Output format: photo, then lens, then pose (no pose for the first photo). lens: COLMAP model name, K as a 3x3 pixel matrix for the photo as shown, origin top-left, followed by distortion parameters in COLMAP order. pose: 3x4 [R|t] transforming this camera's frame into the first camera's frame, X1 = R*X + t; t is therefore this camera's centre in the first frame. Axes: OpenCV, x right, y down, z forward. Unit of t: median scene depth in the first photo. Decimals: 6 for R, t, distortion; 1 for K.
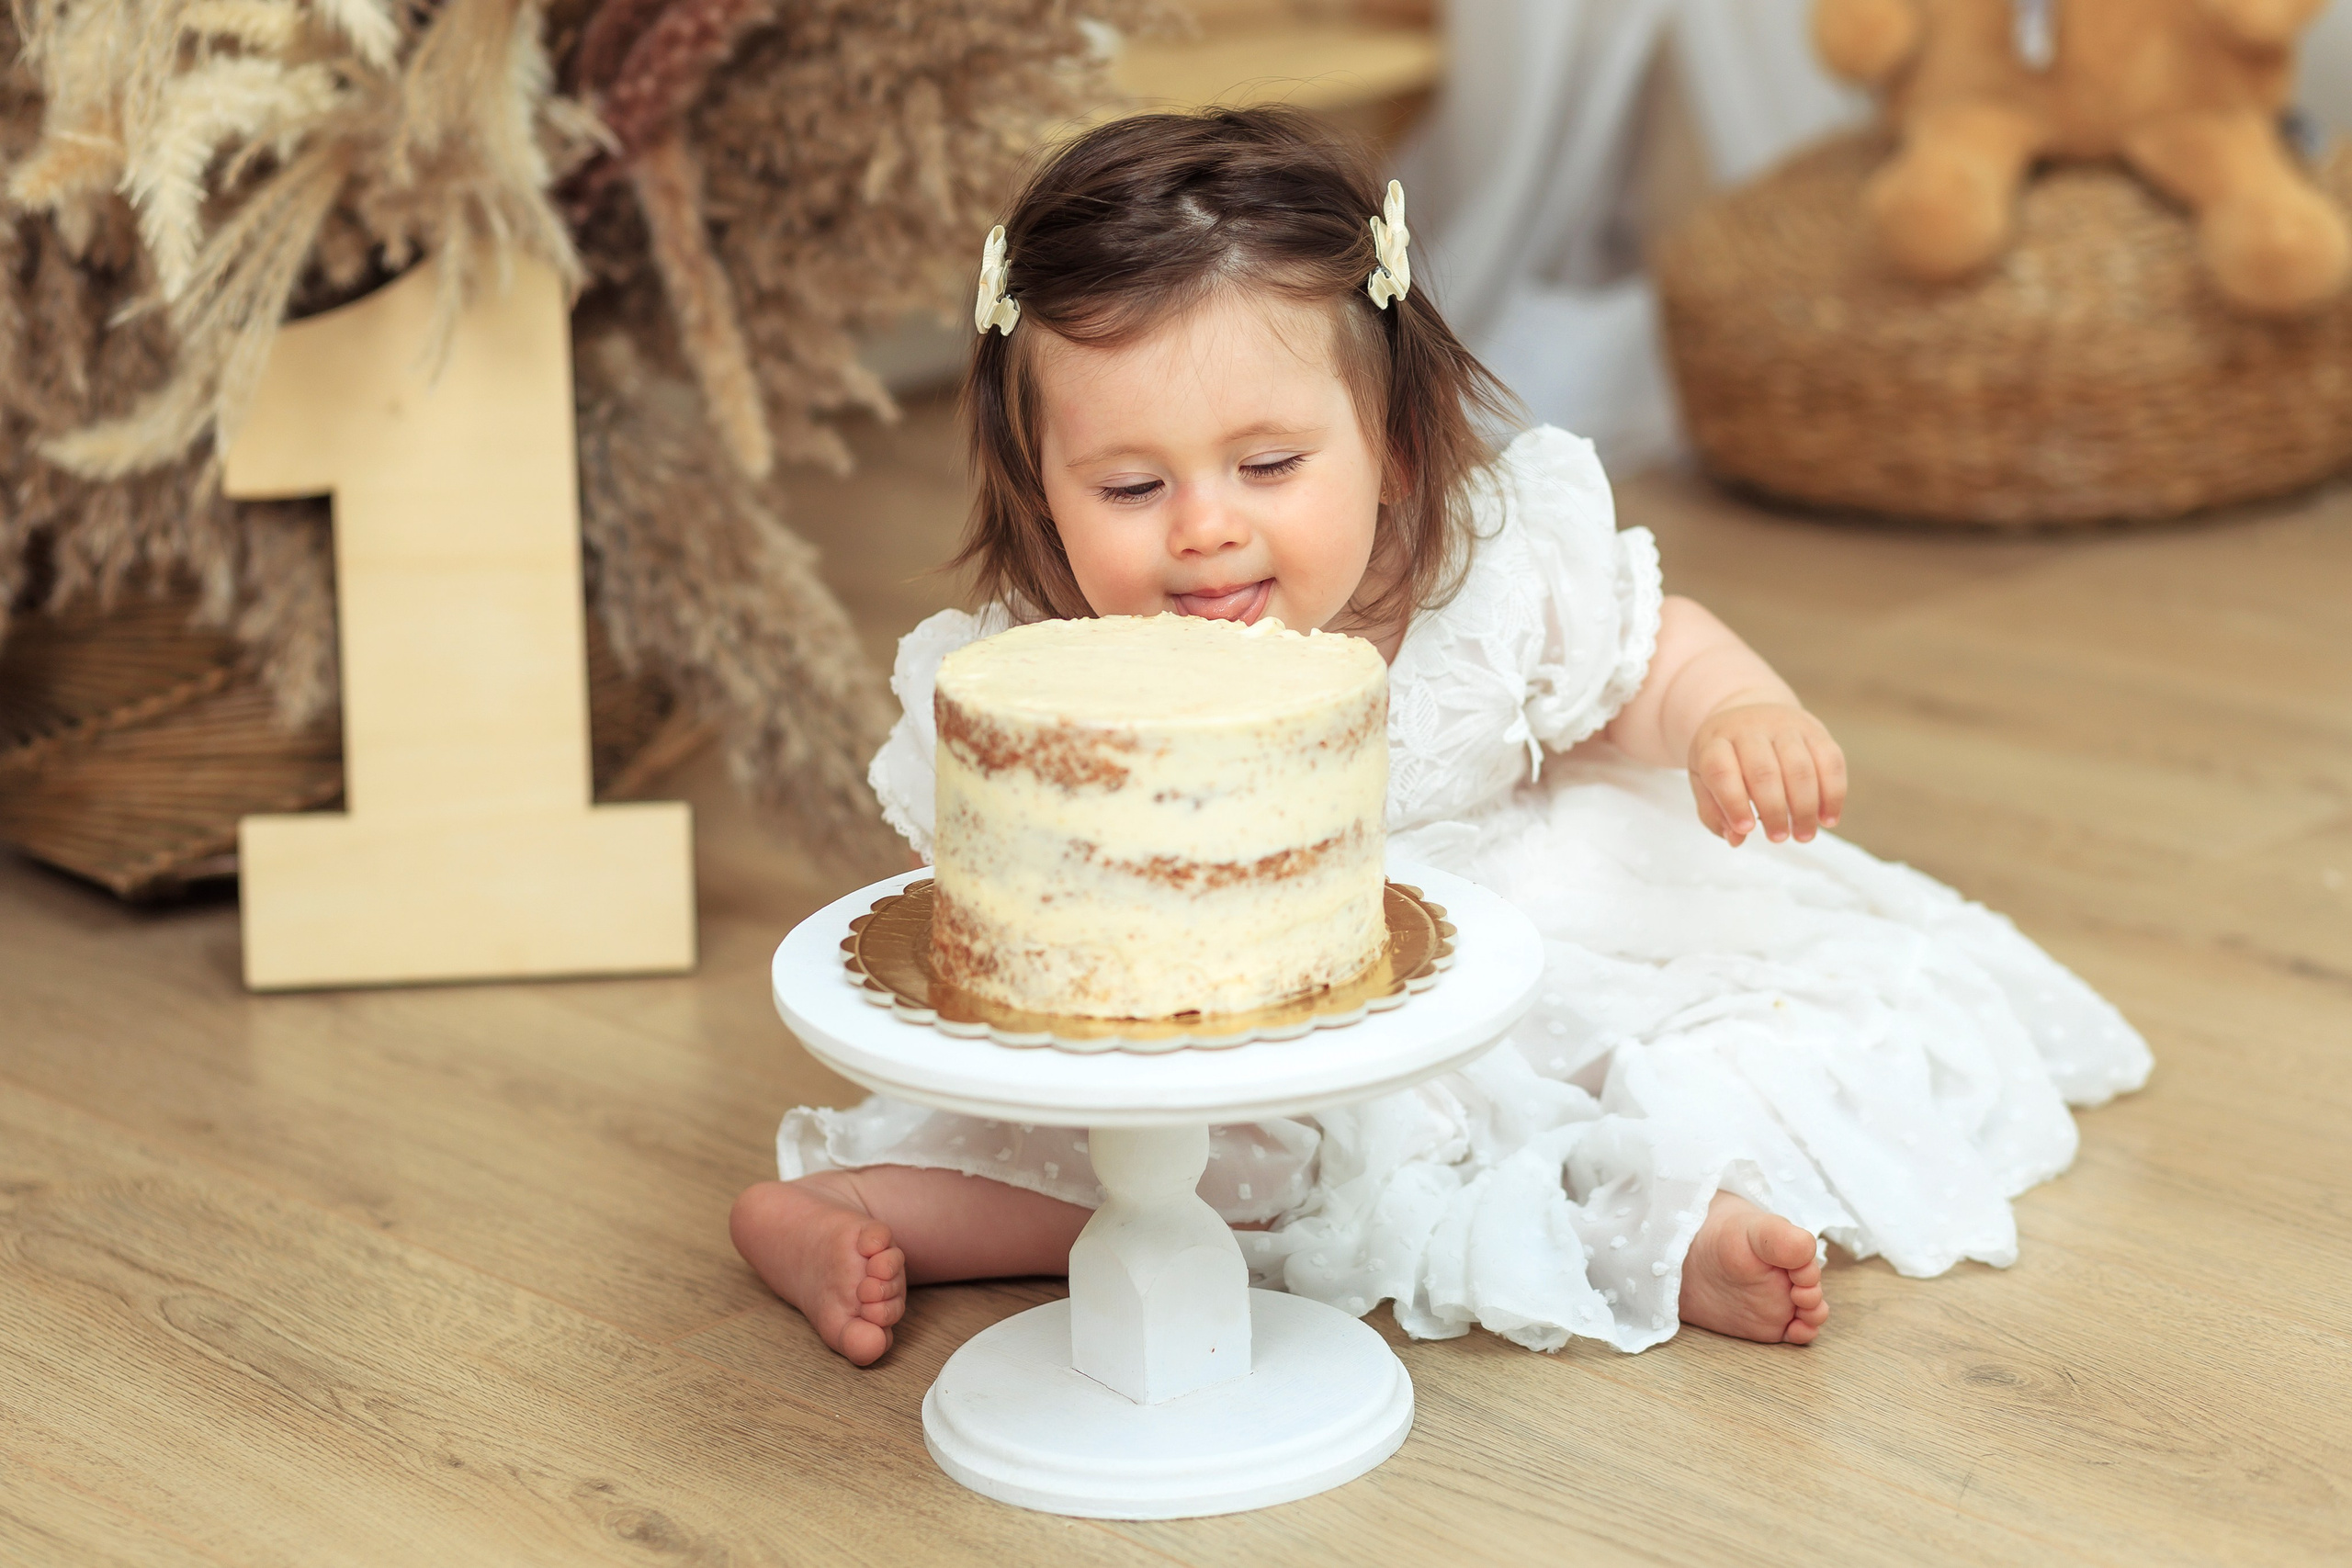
lens RADIAL K [[5230.7, 0, 1147.3], [0, 5230.7, 774.5], [0, 0, 1]] dist [1.166261, -7.115173]
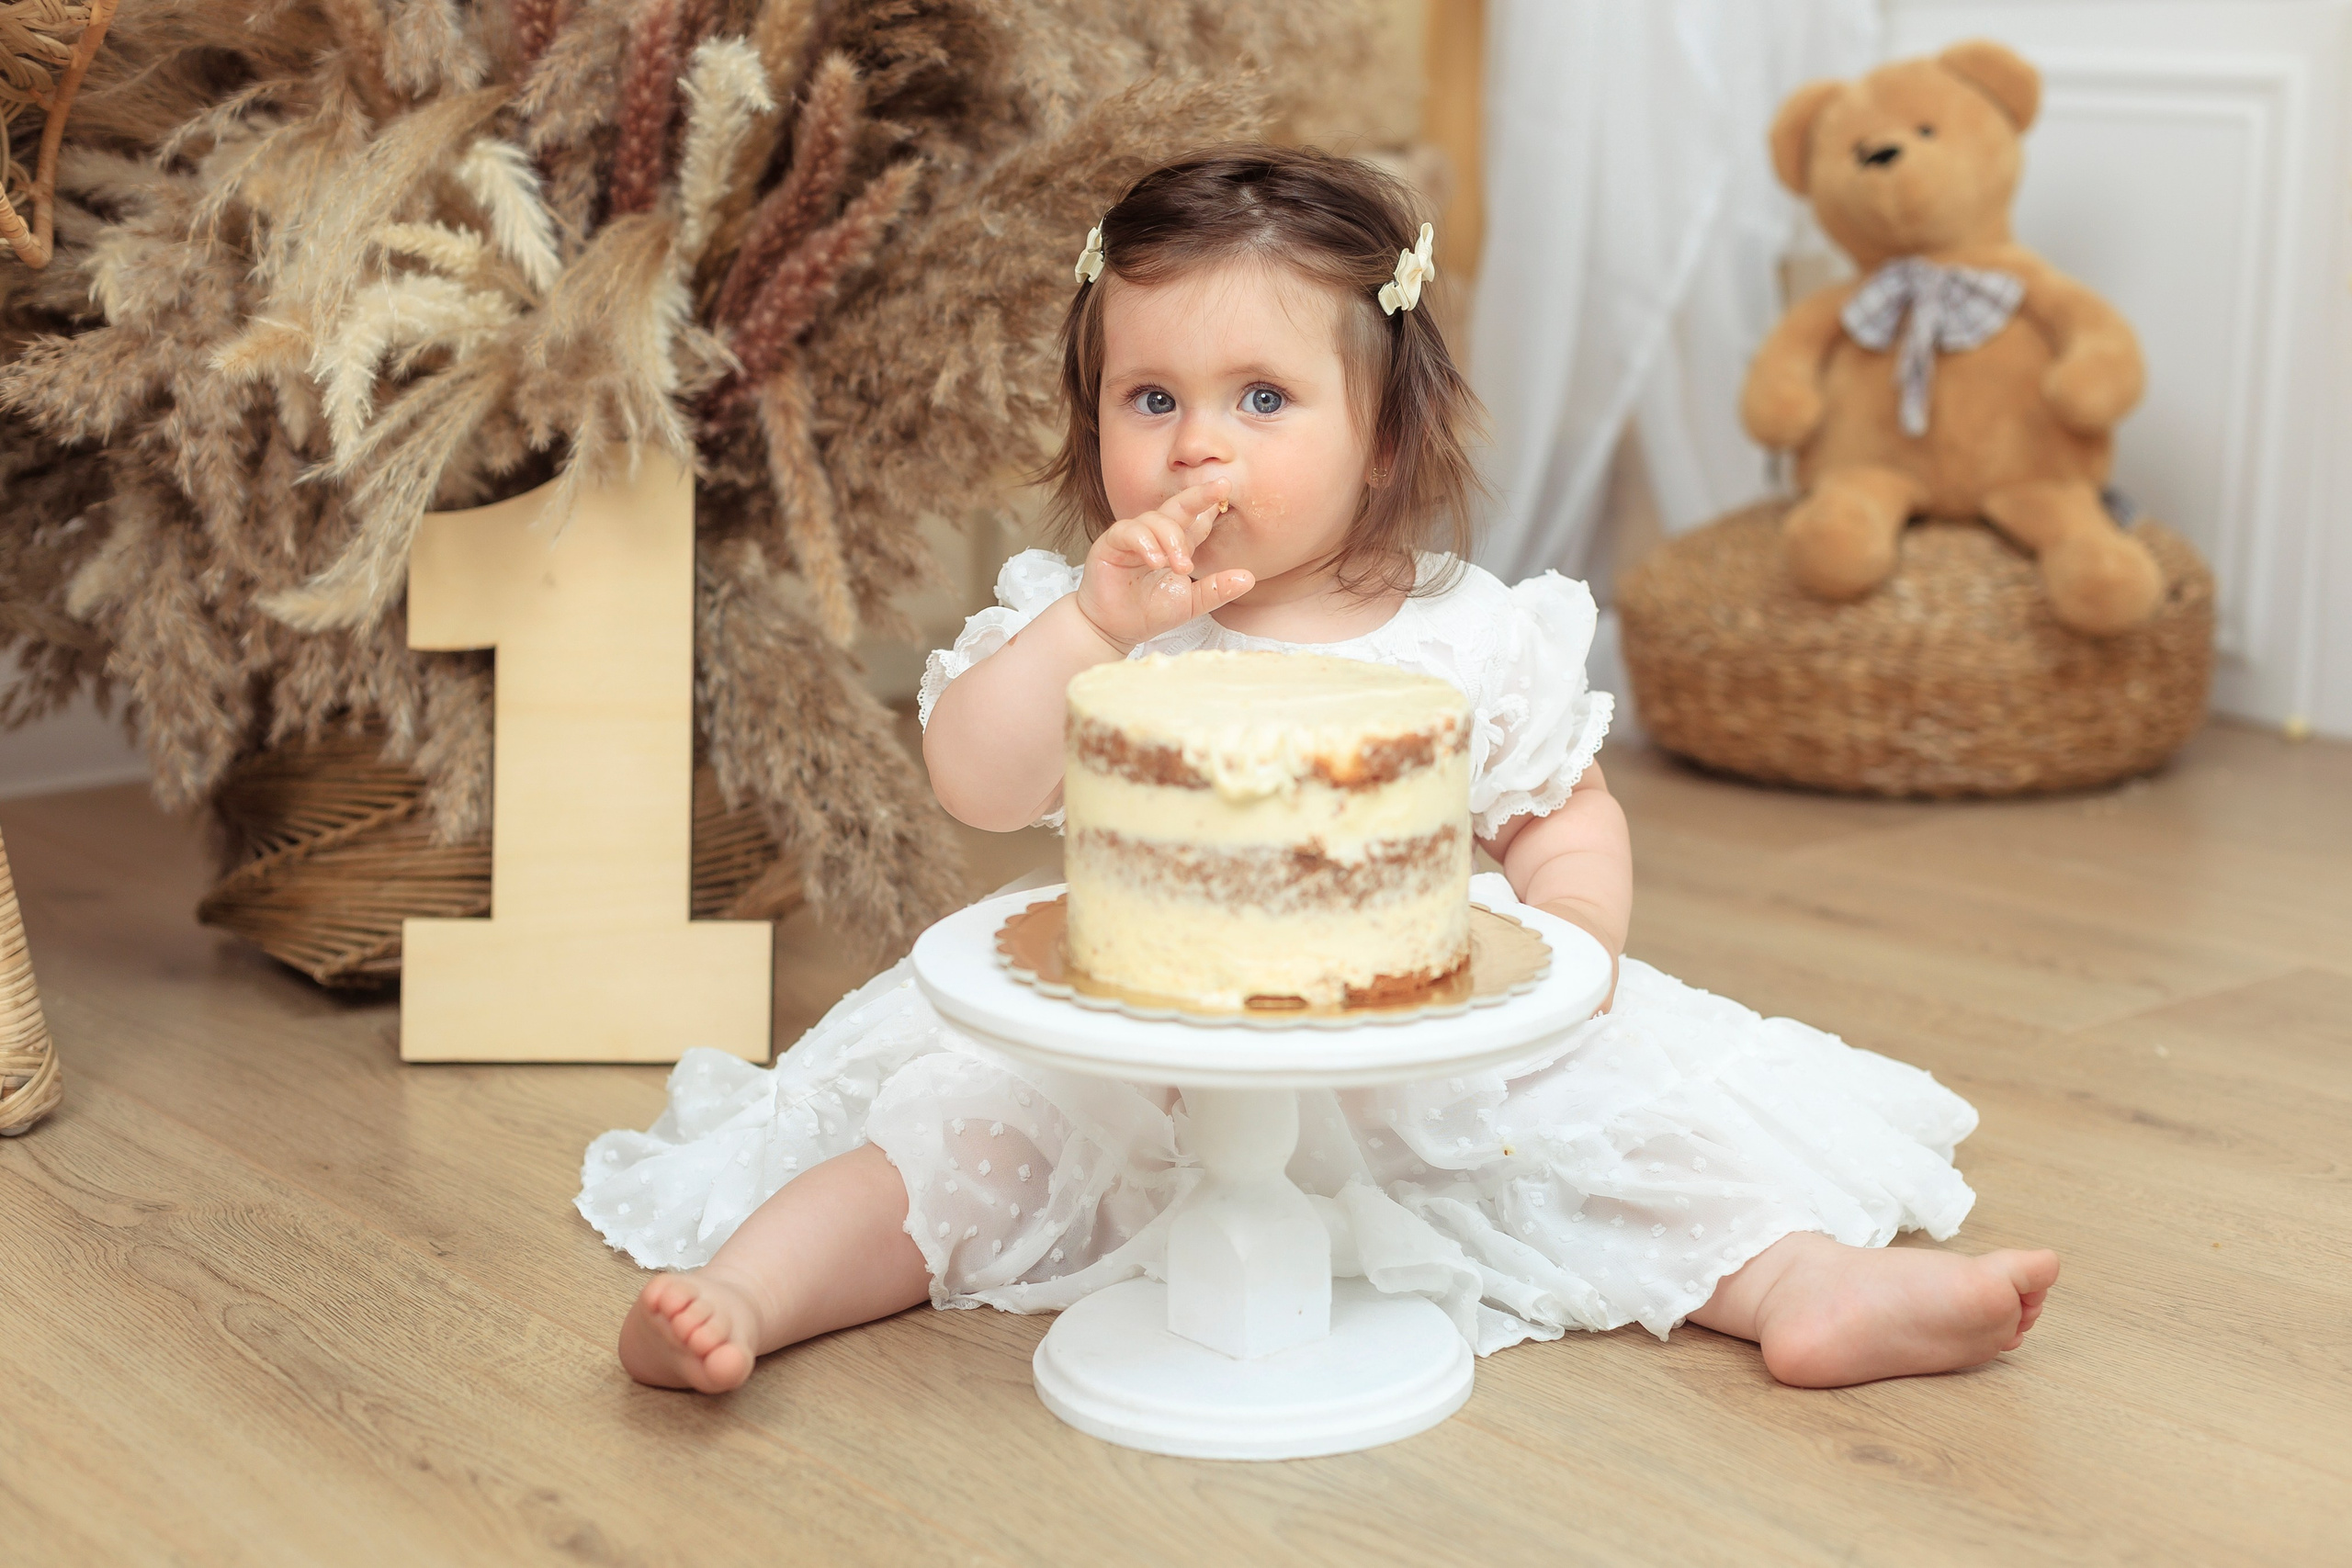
lens RADIAL K [[3273.5, 0, 1178.8], [0, 3273.5, 795.9], [0, 0, 1]] dist [0.225187, -0.584057]
pose [[0.998081, 0.041745, -0.045745, 0.038036], [-0.045535, 0.995323, -0.085197, 0.037907], [0.041974, 0.087116, 0.995313, 0.286551]]
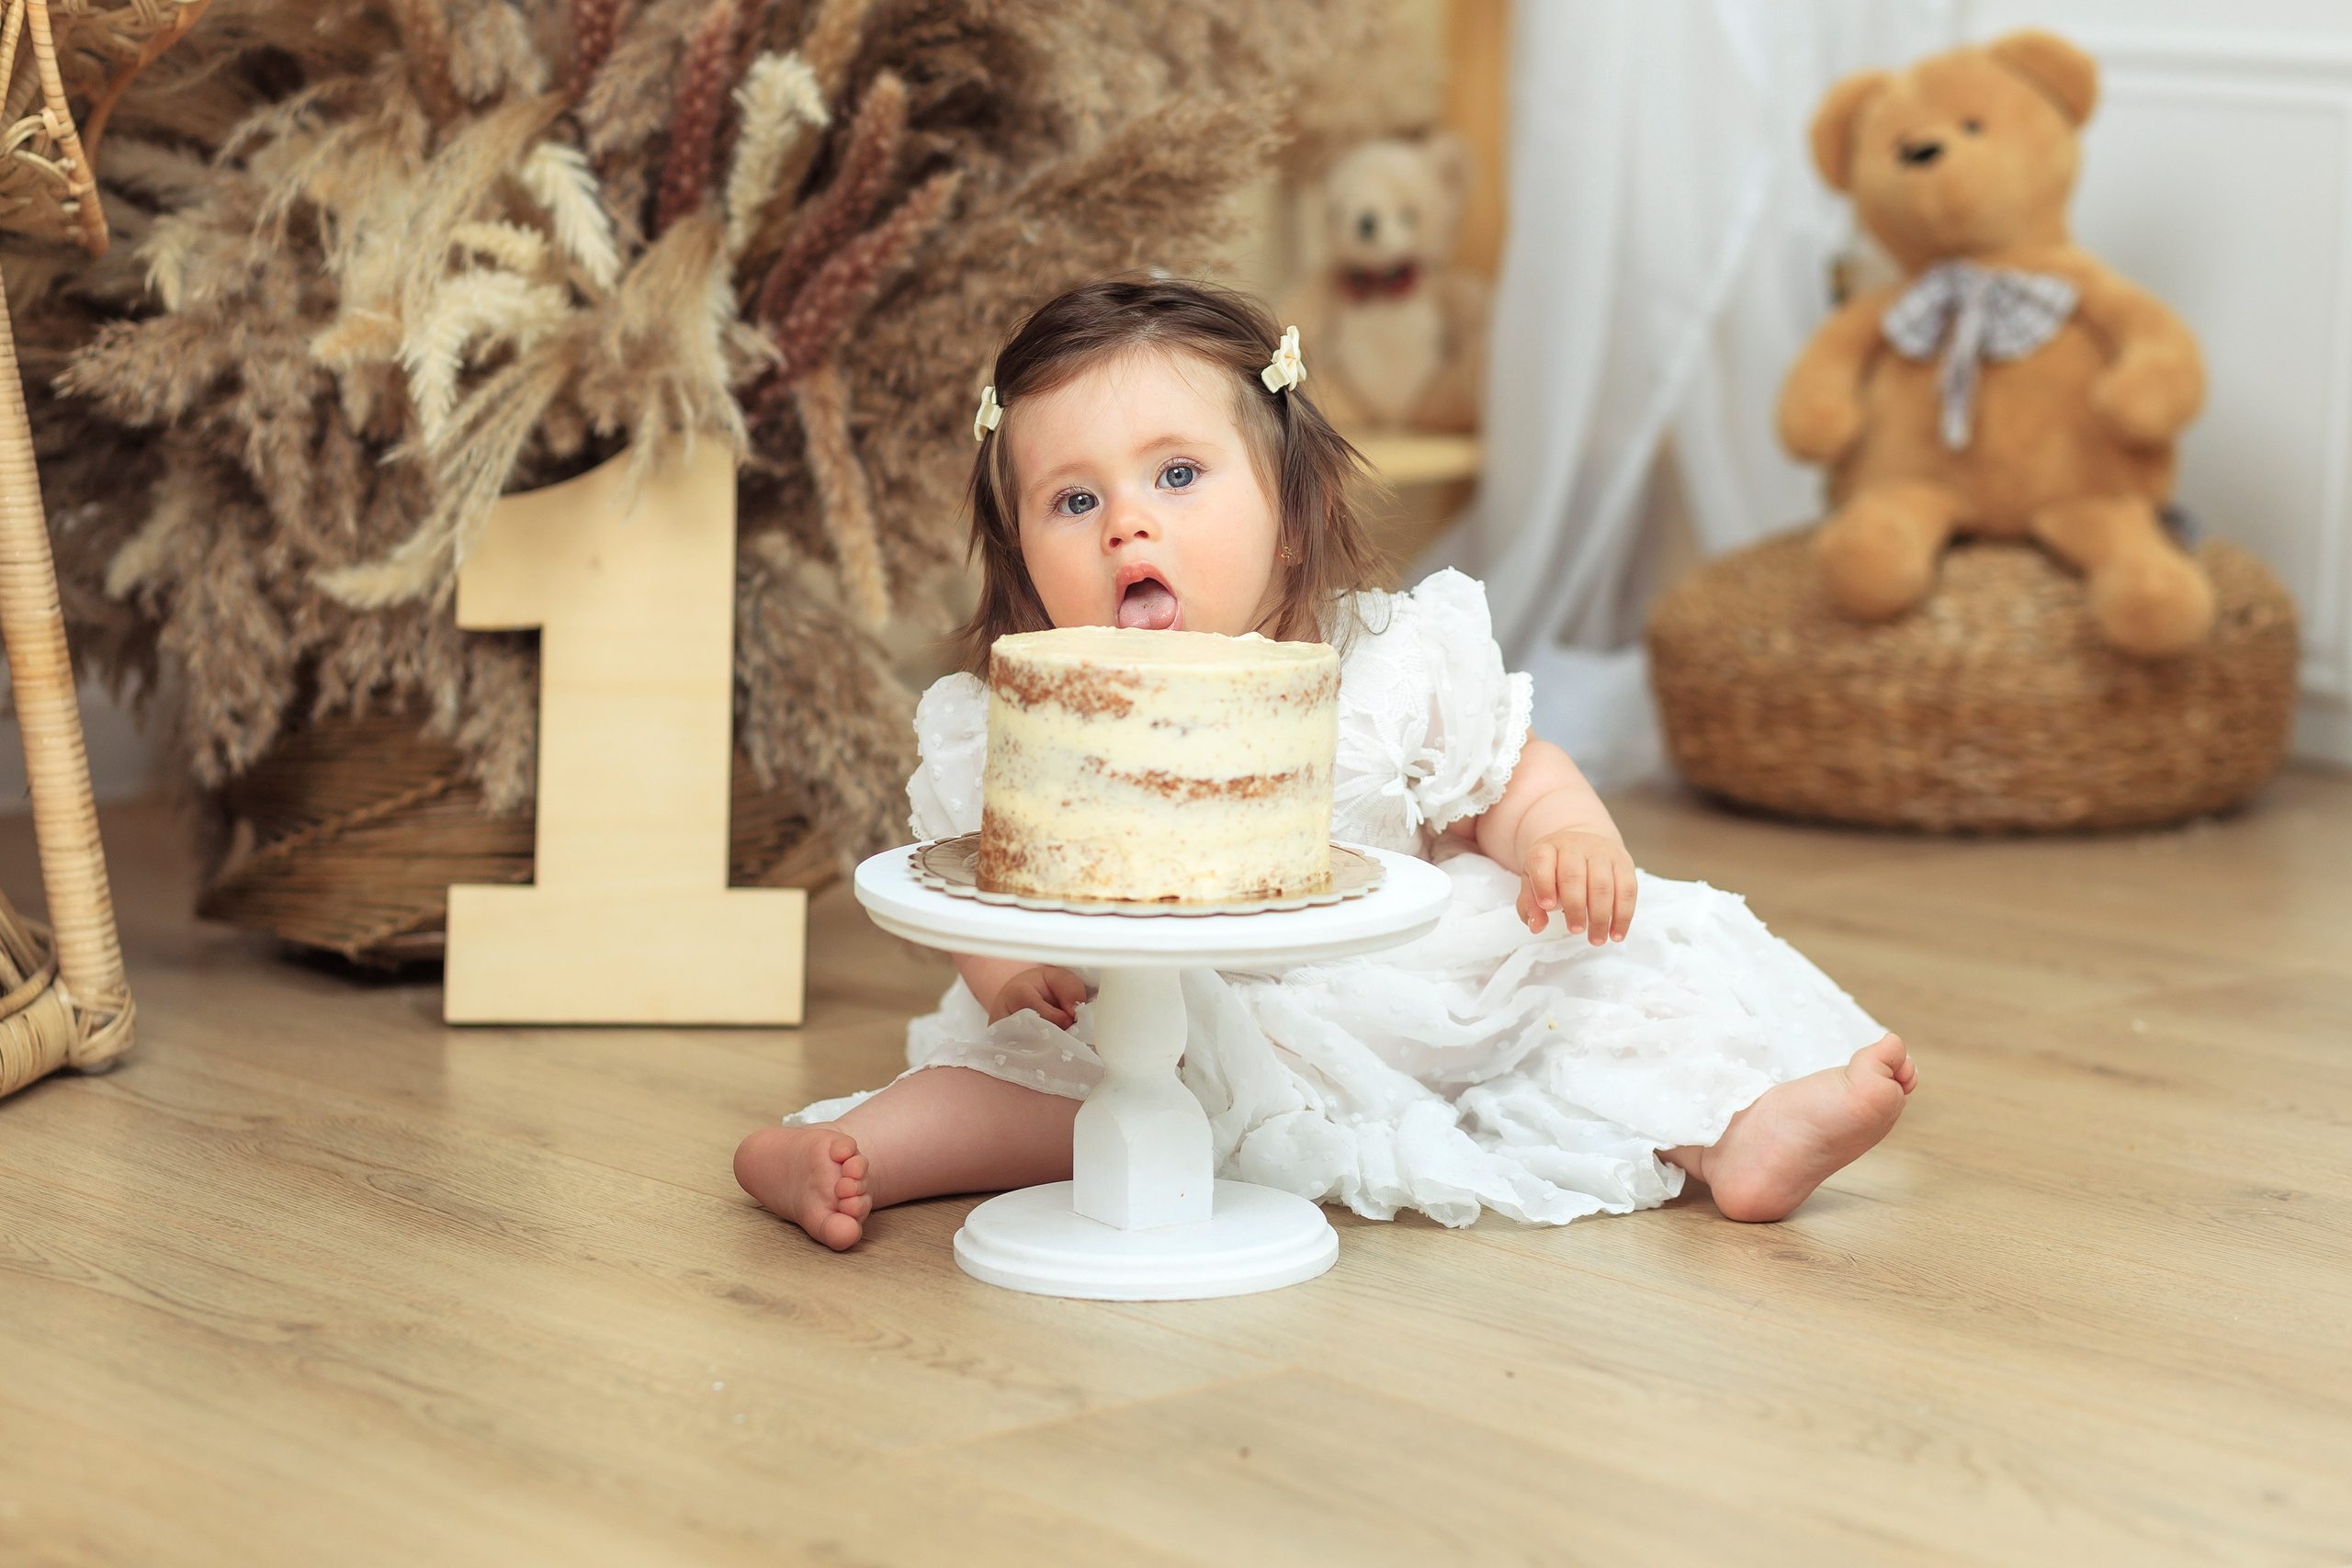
lens RADIAL K [[5152.6, 0, 1175.6], [0, 5152.6, 791.7], [0, 0, 1]] dist [0.970008, -4.869204]
pose [[0.998462, 0.046736, -0.029808, 0.036234], [-0.050482, 0.988765, -0.140693, 0.157087], [0.022898, 0.141981, 0.989604, -0.211123]]
